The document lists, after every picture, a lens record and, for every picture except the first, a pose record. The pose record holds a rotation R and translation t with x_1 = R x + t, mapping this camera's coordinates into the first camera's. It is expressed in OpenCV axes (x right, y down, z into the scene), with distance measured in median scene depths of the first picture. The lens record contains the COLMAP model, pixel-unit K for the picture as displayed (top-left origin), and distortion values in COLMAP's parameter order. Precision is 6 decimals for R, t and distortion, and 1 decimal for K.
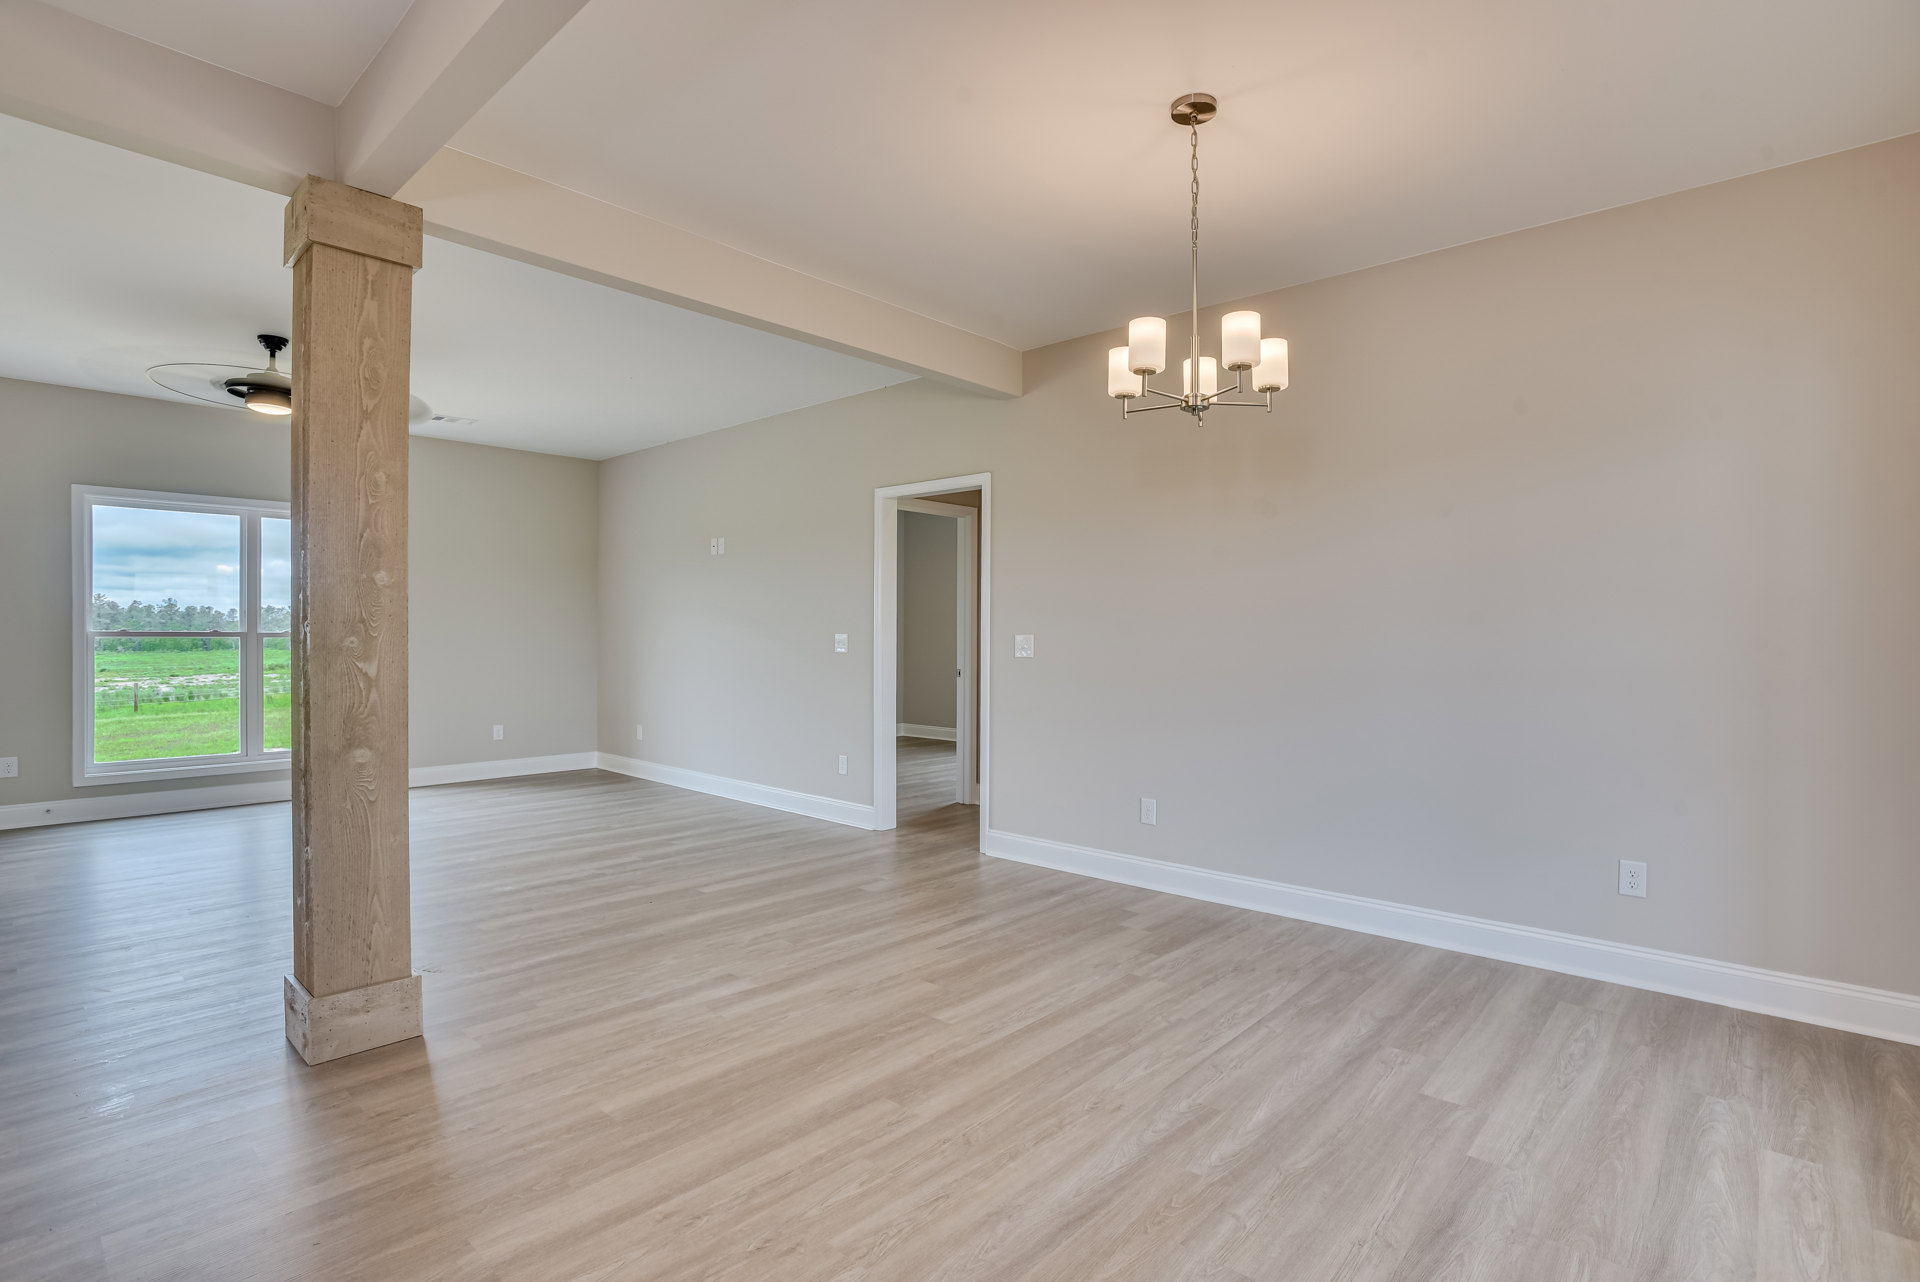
lens RADIAL K [[930.2, 0, 930.9], [0, 930.2, 640.8], [0, 0, 1]] dist [-0.054254, 0.020723]
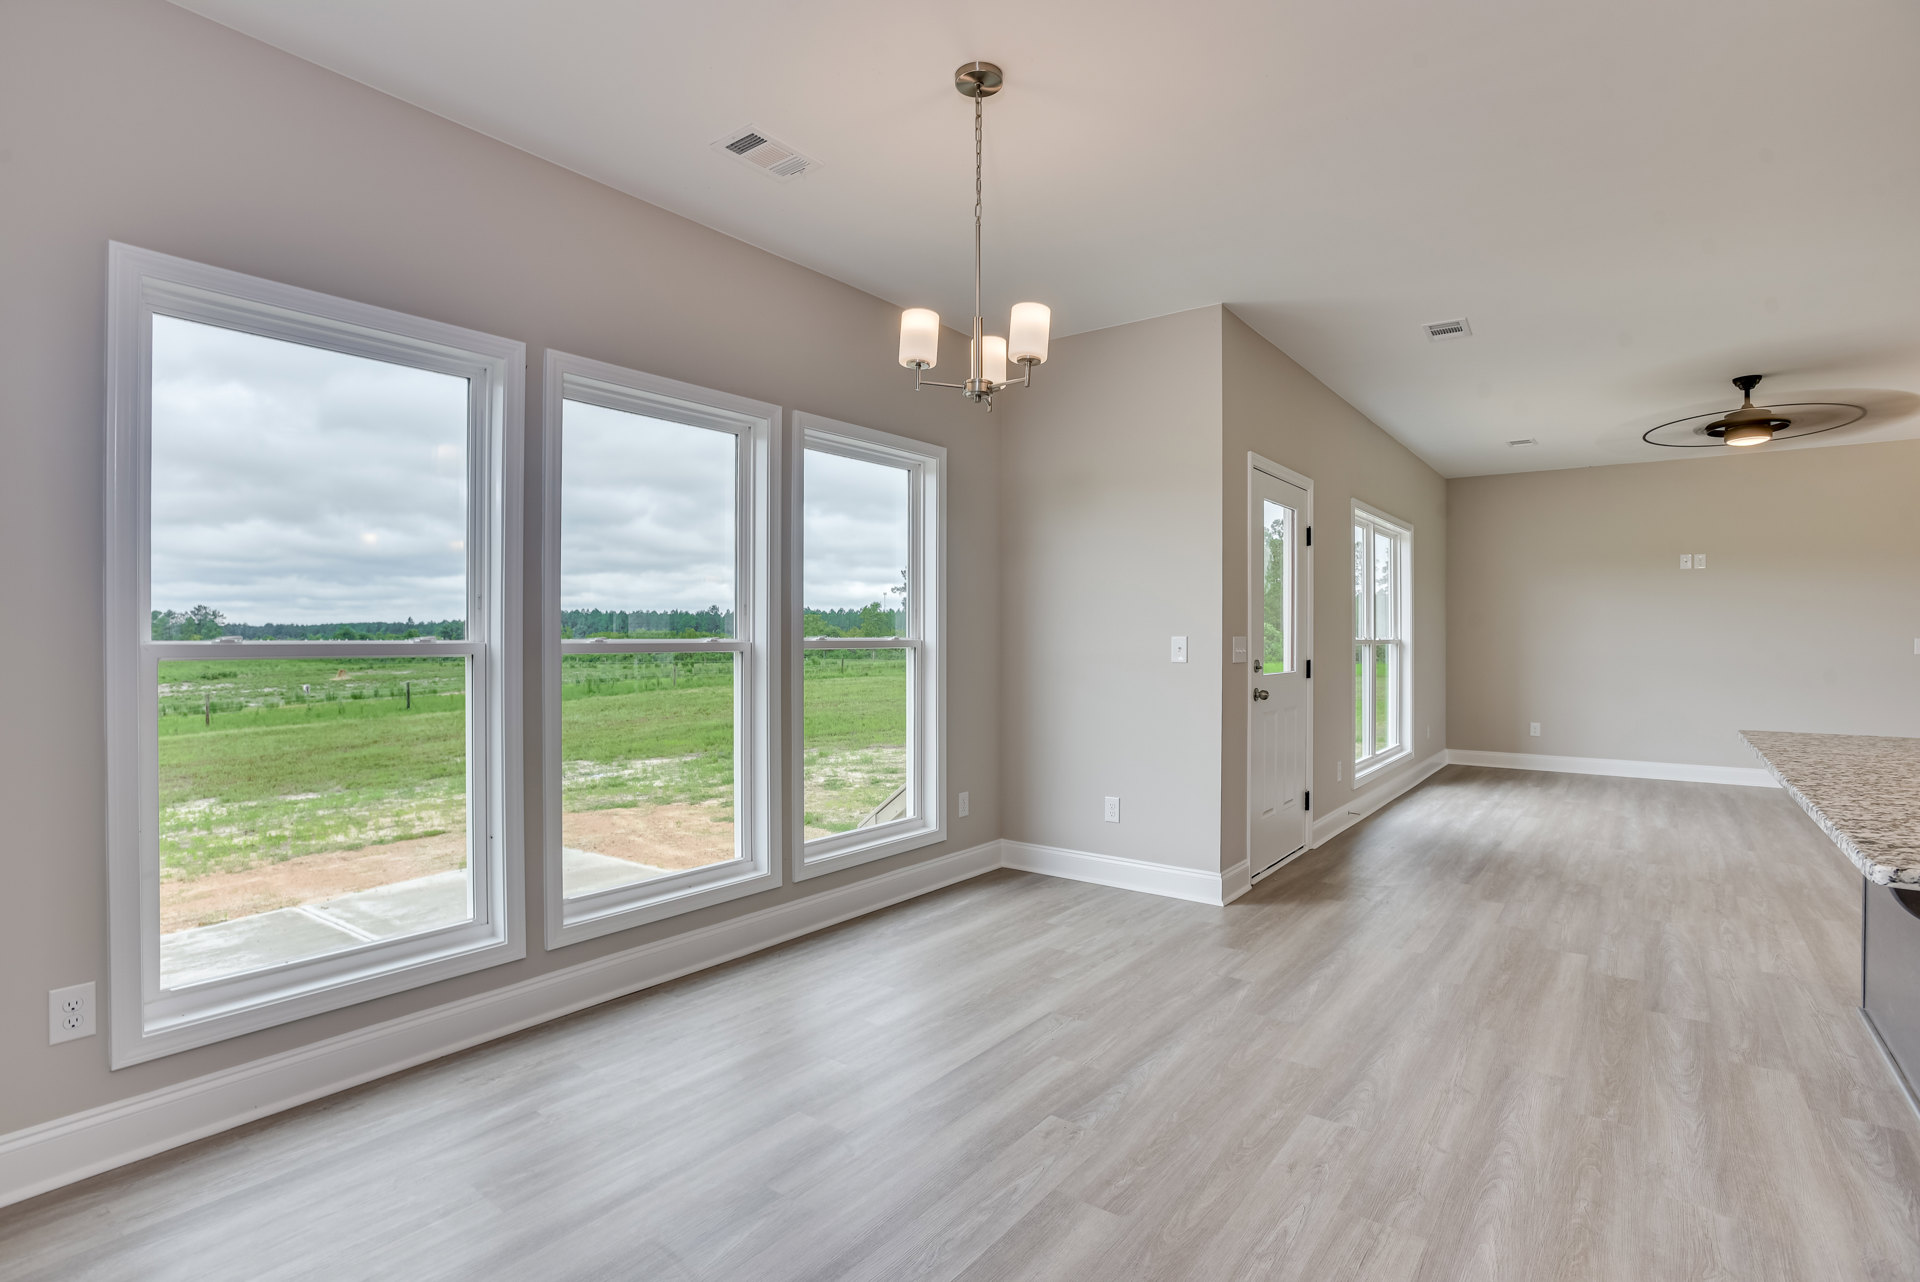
lens RADIAL K [[930.2, 0, 957.6], [0, 930.2, 645.0], [0, 0, 1]] dist [-0.054254, 0.020723]
pose [[0.994434, -0.014676, 0.104332, -2.257056], [0.014358, 0.999890, 0.003807, -0.033080], [-0.104376, -0.002288, 0.994535, 0.001467]]
